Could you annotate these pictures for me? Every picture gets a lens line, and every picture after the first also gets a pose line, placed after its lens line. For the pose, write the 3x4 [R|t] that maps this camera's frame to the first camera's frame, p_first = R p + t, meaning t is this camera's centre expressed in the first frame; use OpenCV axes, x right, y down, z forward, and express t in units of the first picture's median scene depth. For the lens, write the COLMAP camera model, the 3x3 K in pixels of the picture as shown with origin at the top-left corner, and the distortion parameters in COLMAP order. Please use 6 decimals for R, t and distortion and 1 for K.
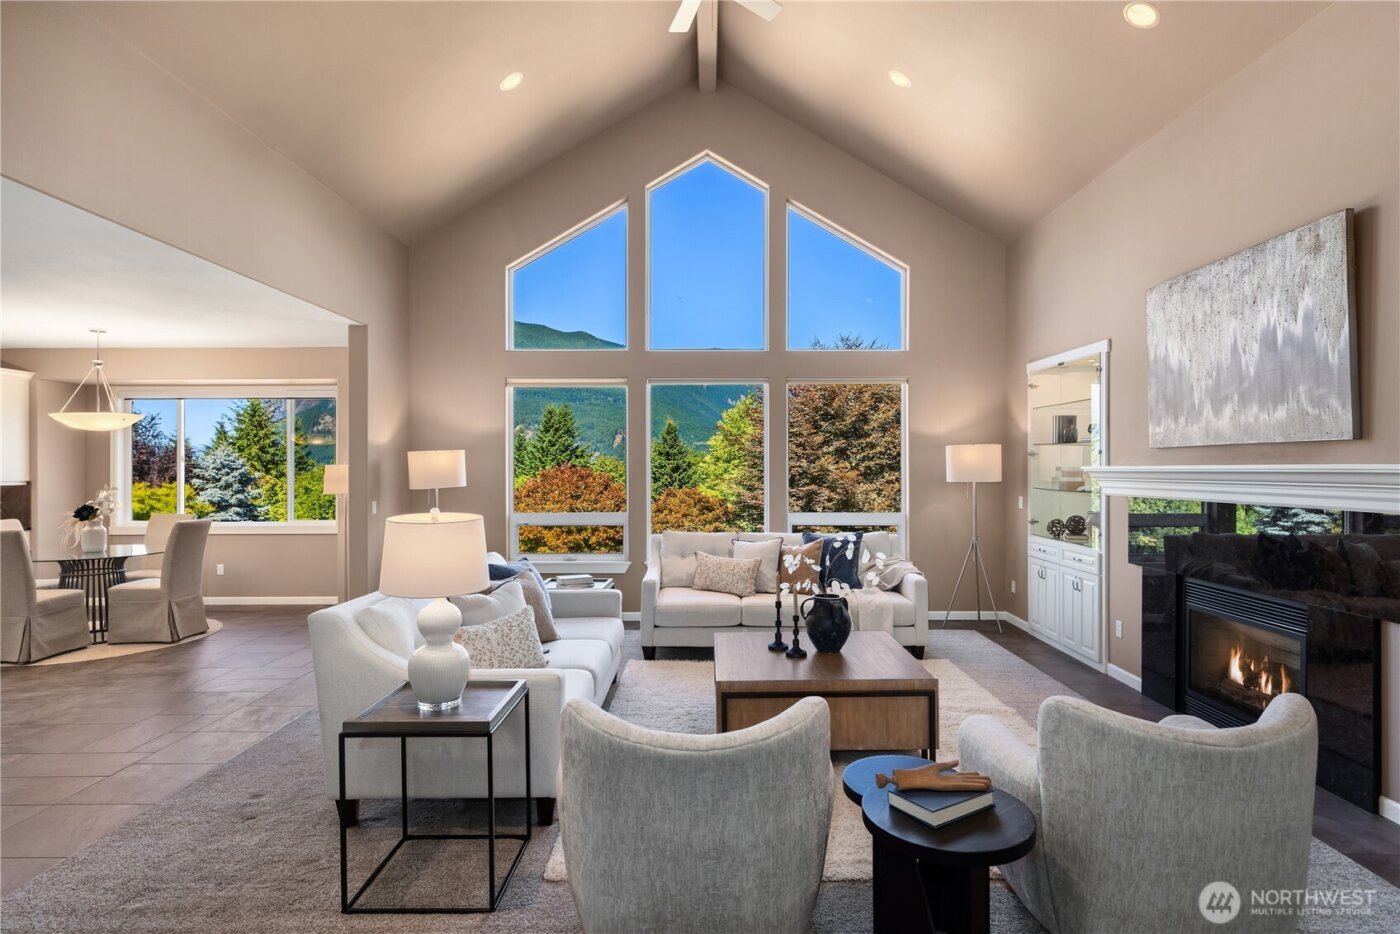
lens RADIAL K [[903.7, 0, 539.7], [0, 903.7, 459.9], [0, 0, 1]] dist [0.005623, 0.002273]
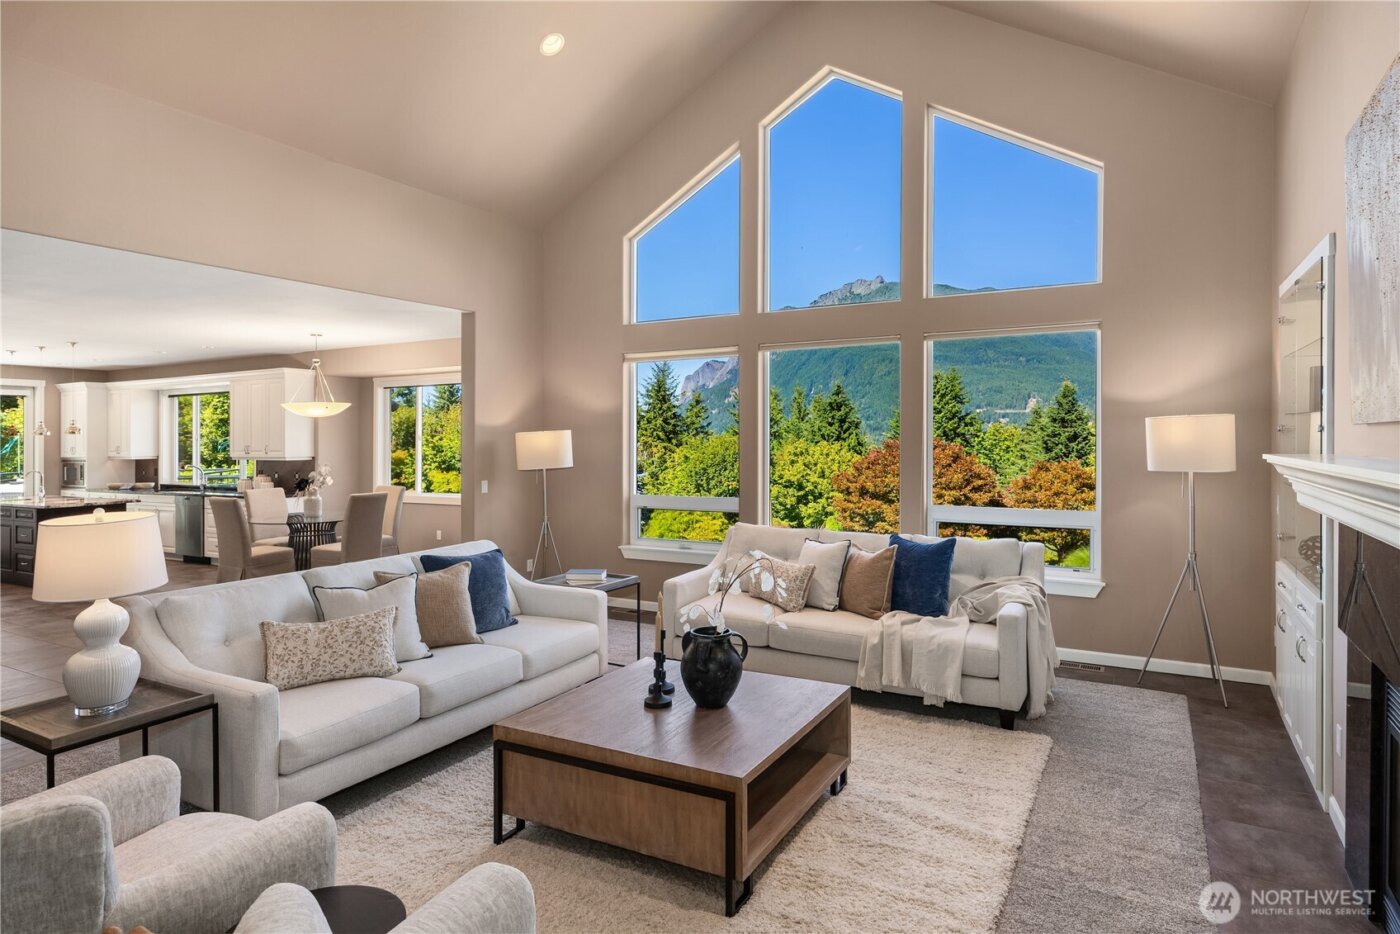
lens RADIAL K [[815.3, 0, 739.9], [0, 815.3, 422.1], [0, 0, 1]] dist [0.003814, -0.002129]
pose [[0.861744, -0.010856, -0.507228, 0.494956], [0.012529, 0.999922, -0.000116, -0.015811], [0.507189, -0.006255, 0.861812, 0.313438]]
